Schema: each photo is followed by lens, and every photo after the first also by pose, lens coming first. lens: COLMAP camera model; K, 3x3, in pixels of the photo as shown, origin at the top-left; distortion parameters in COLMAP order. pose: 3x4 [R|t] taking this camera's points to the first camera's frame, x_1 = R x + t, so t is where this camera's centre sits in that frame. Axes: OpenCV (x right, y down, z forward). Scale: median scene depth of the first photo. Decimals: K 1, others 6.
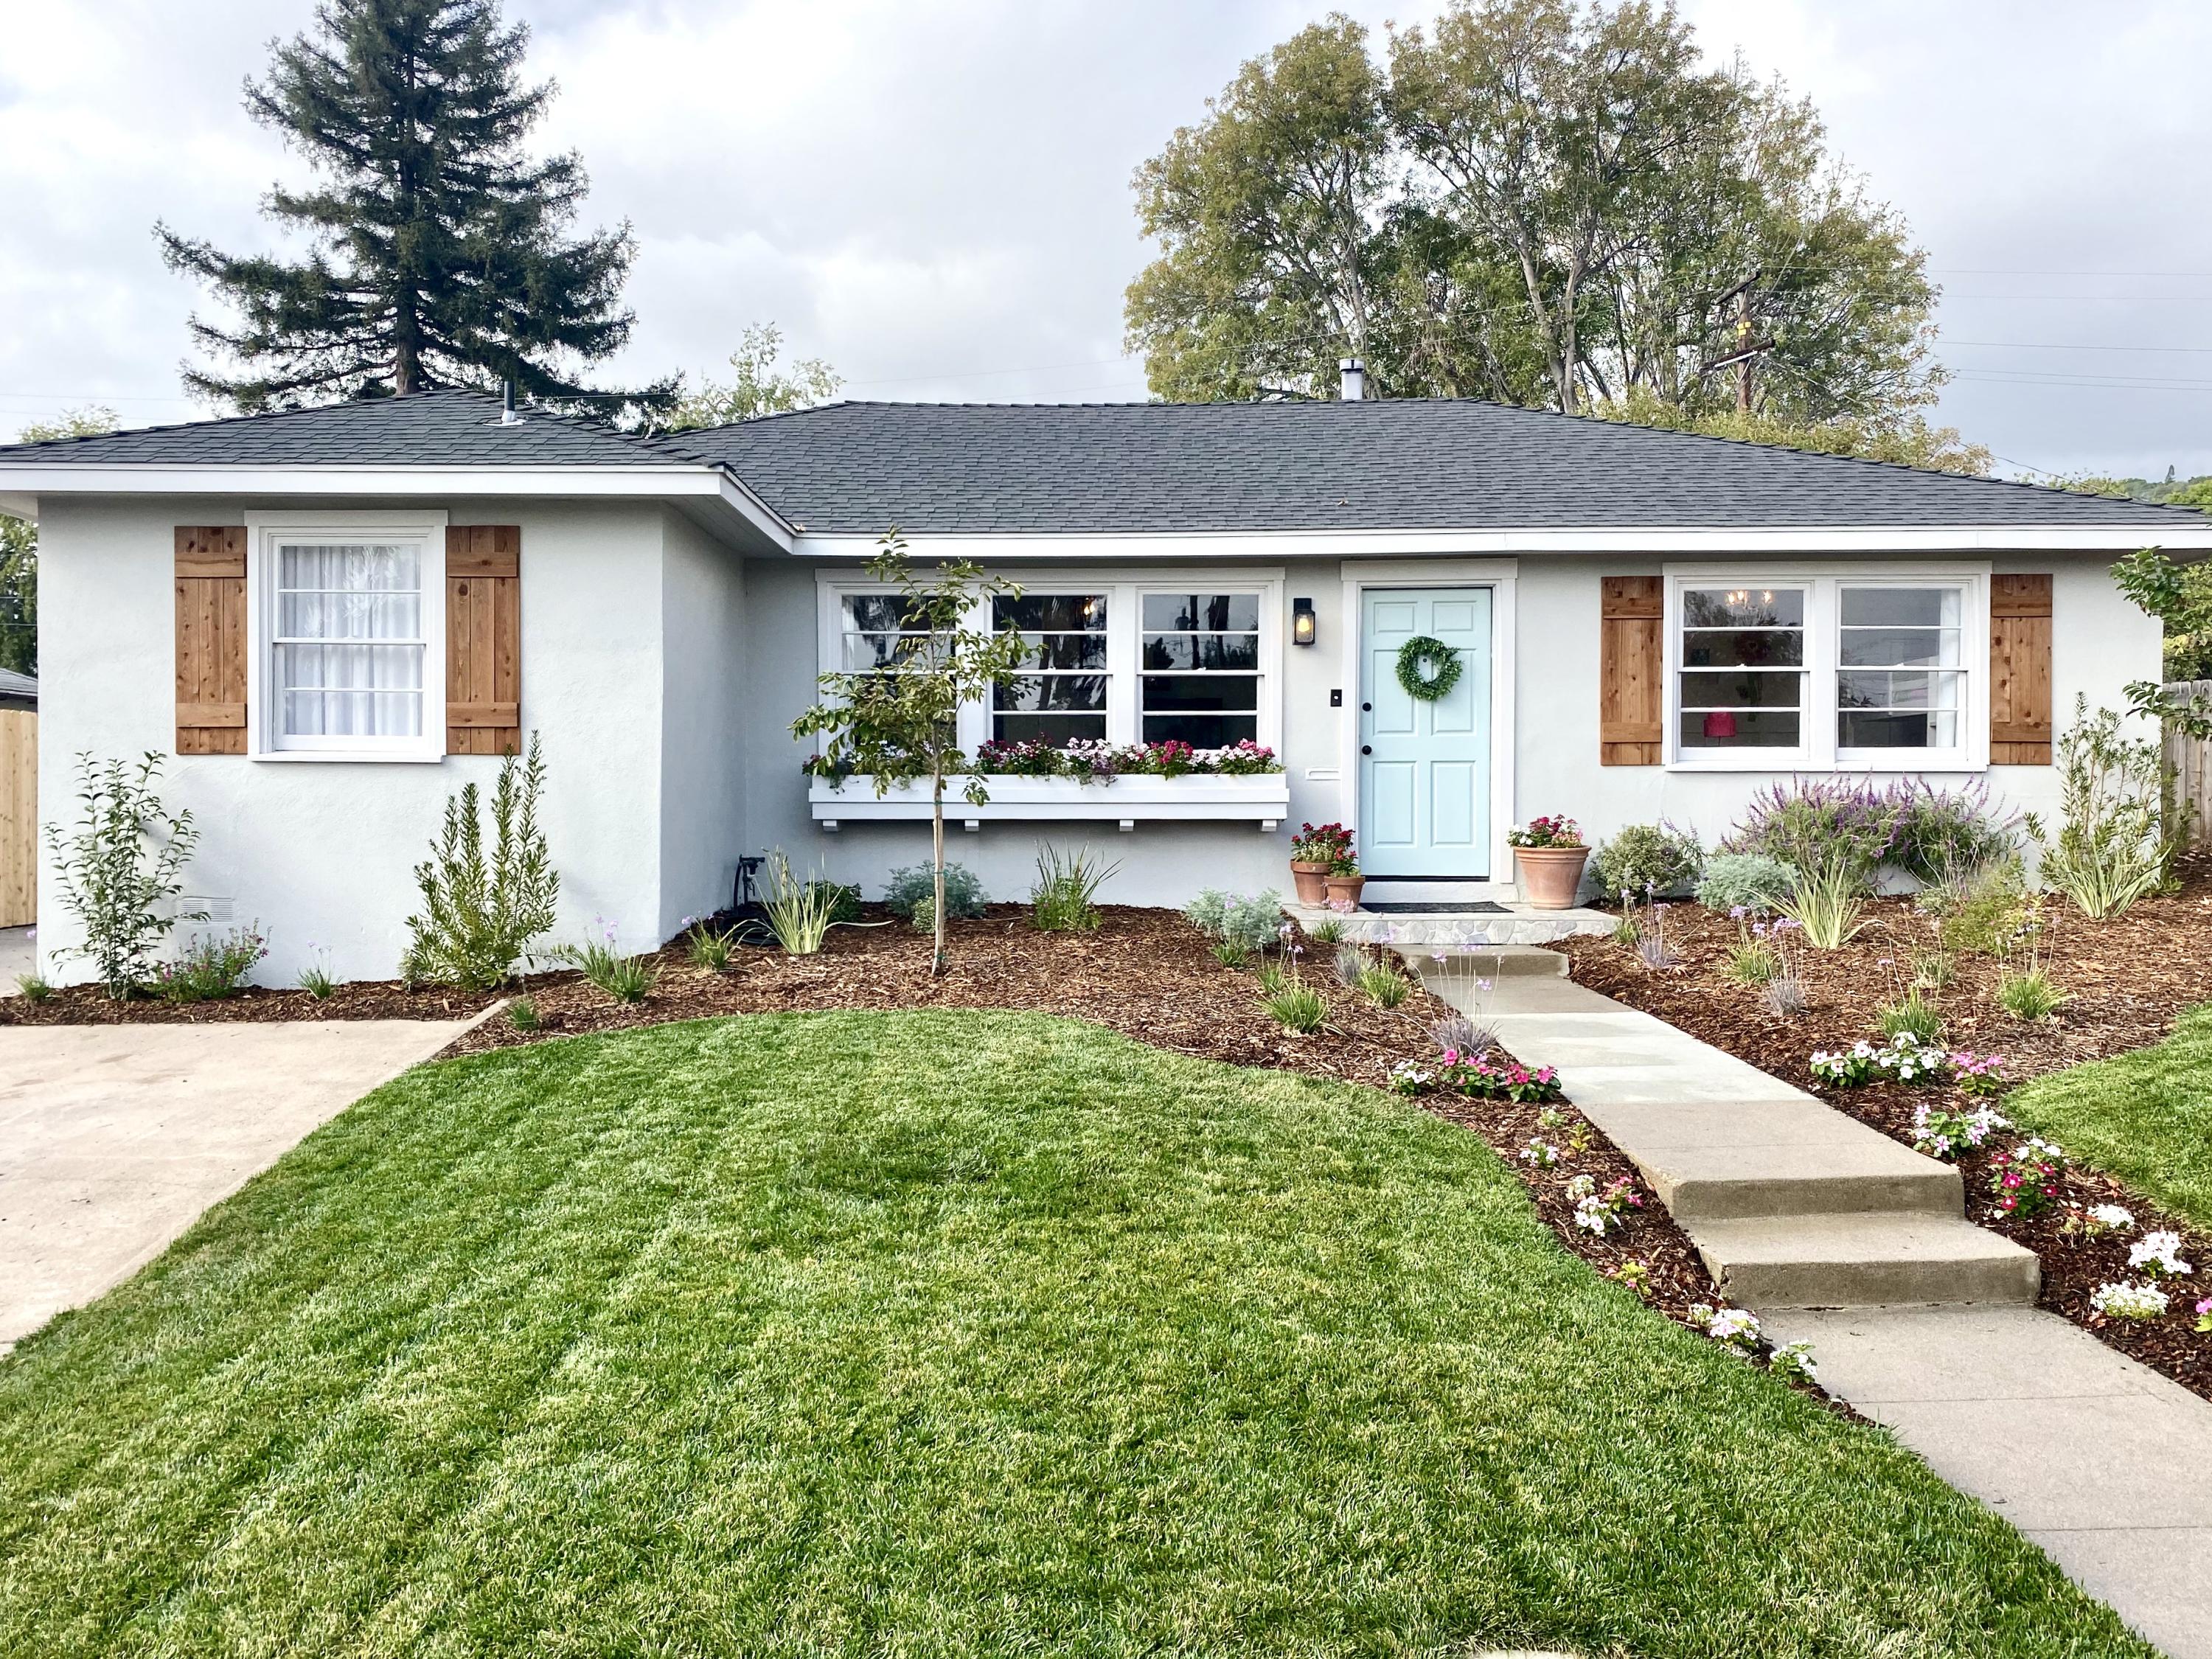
lens RADIAL K [[1872.1, 0, 1106.2], [0, 1872.1, 838.3], [0, 0, 1]] dist [0.002216, 0.009560]
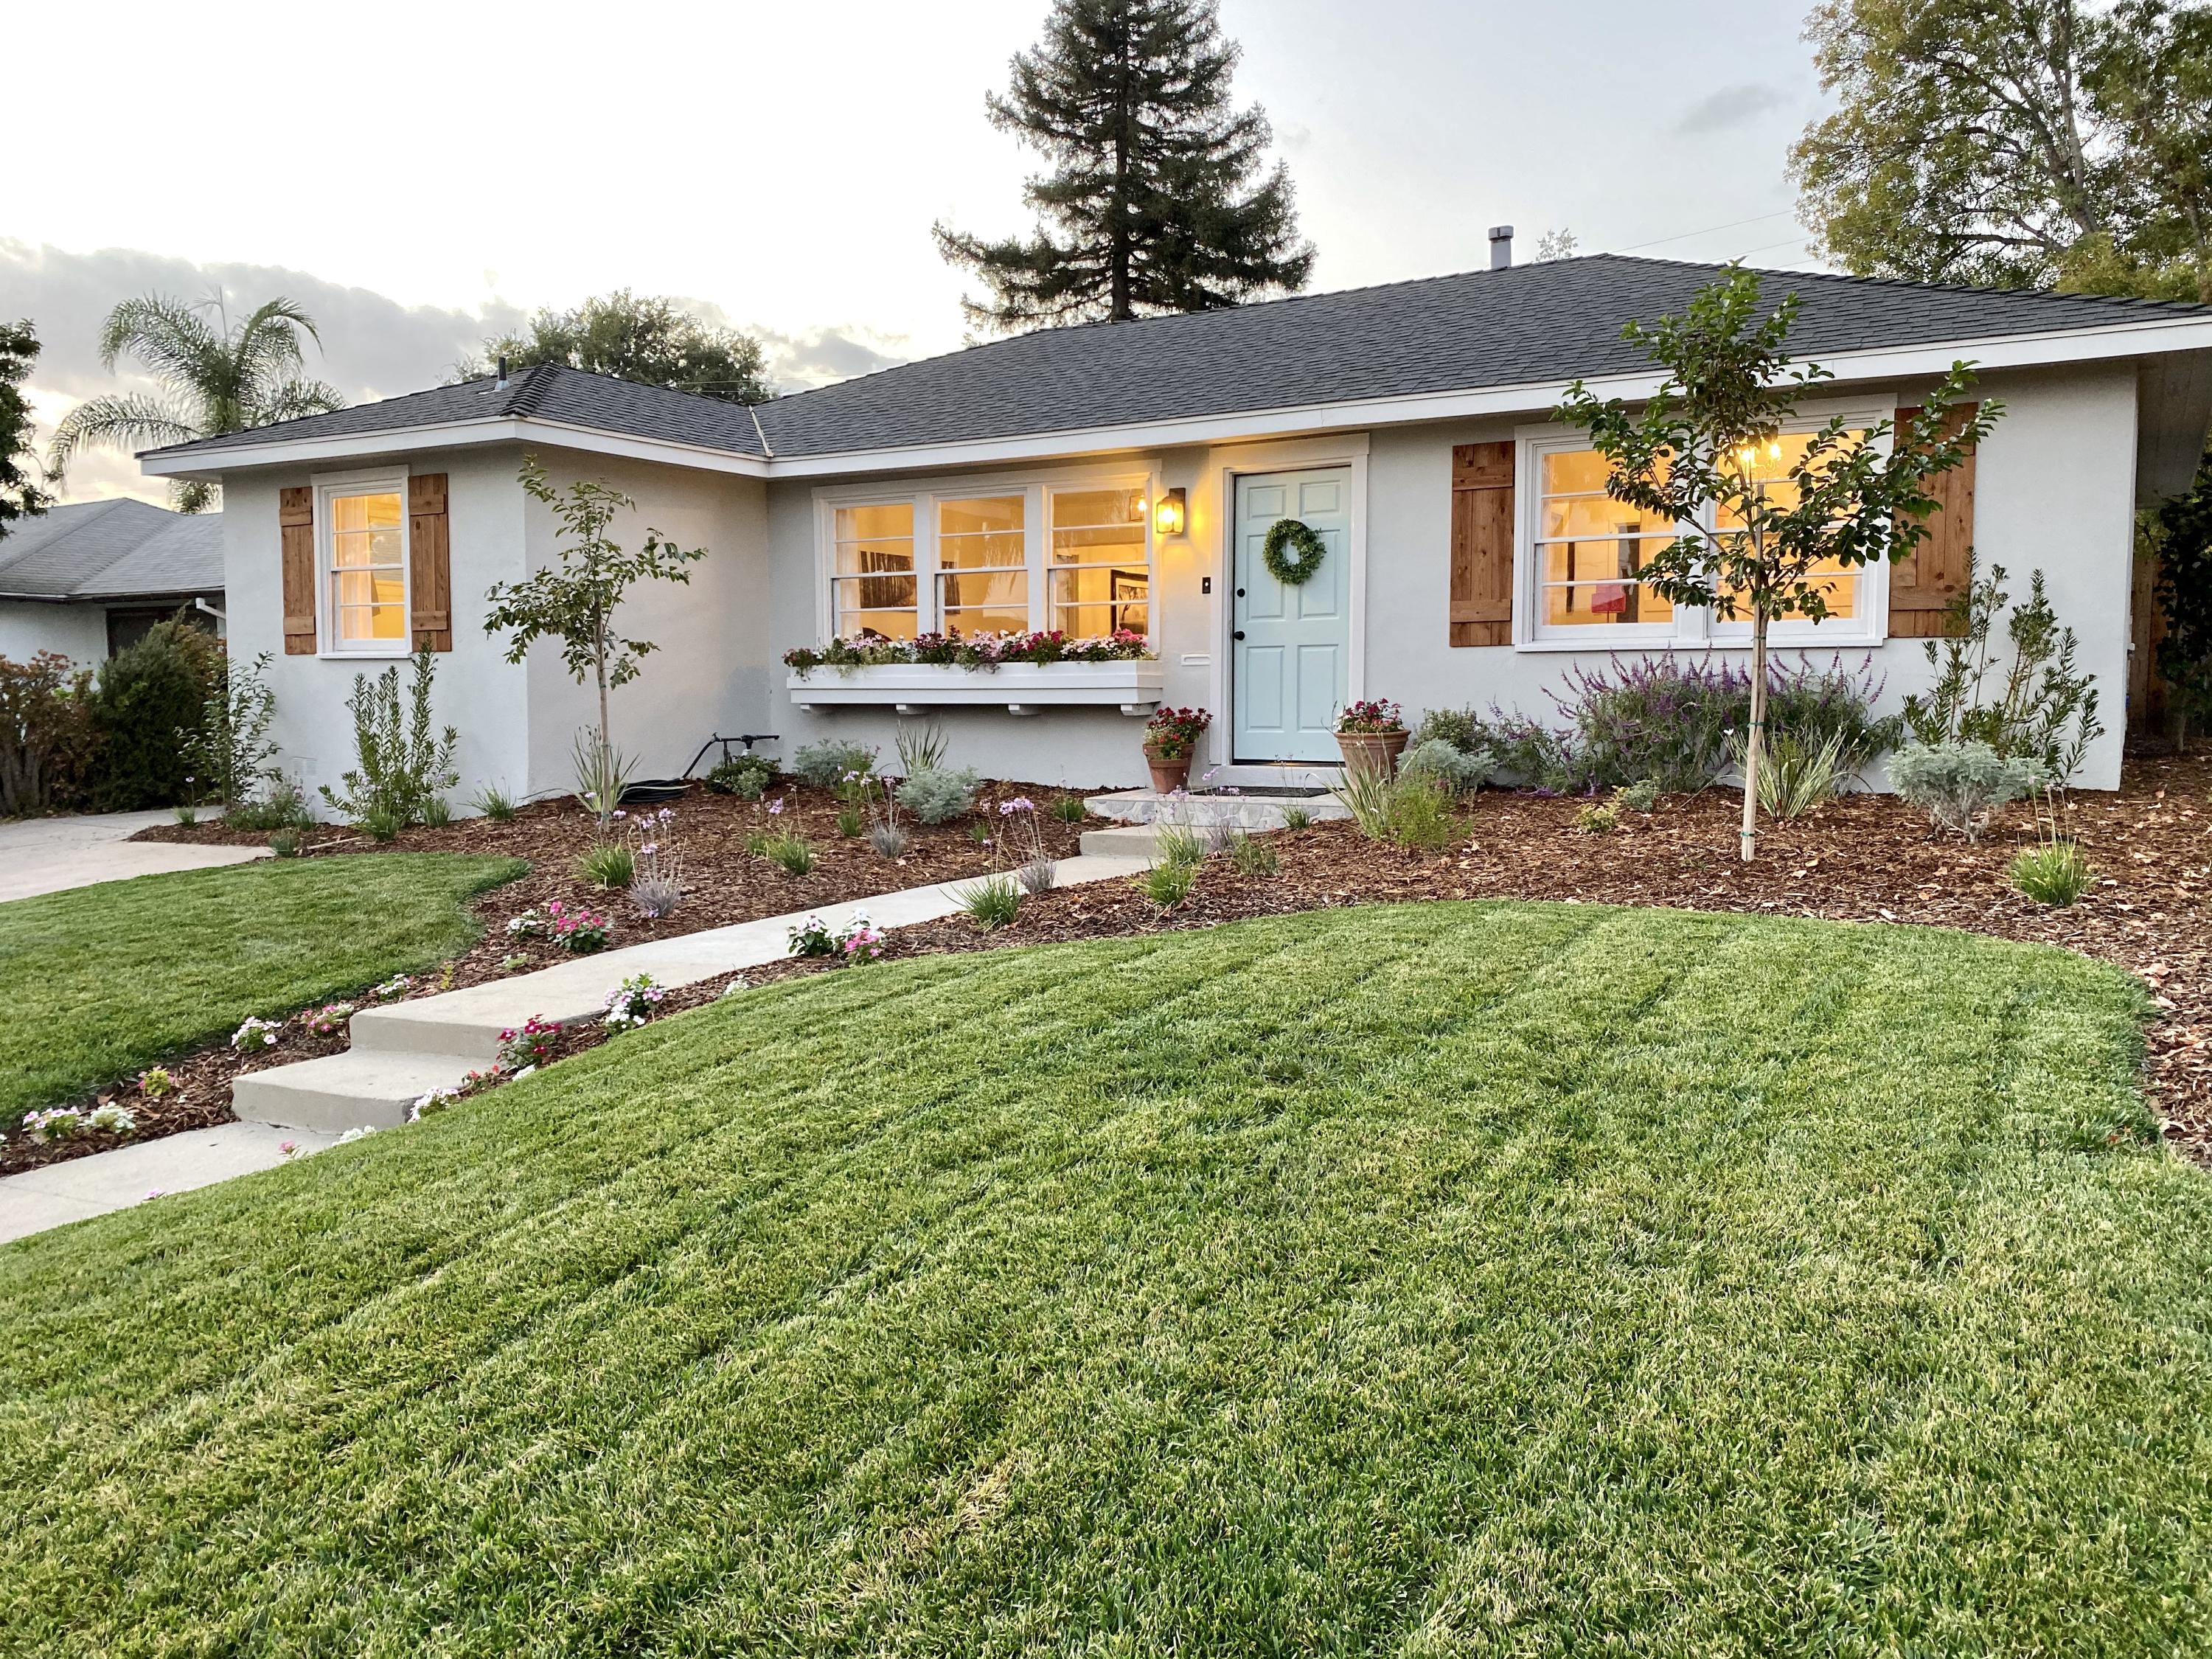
lens RADIAL K [[1704.0, 0, 1109.8], [0, 1704.0, 816.8], [0, 0, 1]] dist [0.053410, -0.048581]
pose [[0.868945, 0.033841, -0.493750, 0.175103], [-0.006617, 0.998365, 0.056780, -0.000350], [0.494864, -0.046072, 0.867748, 0.050975]]
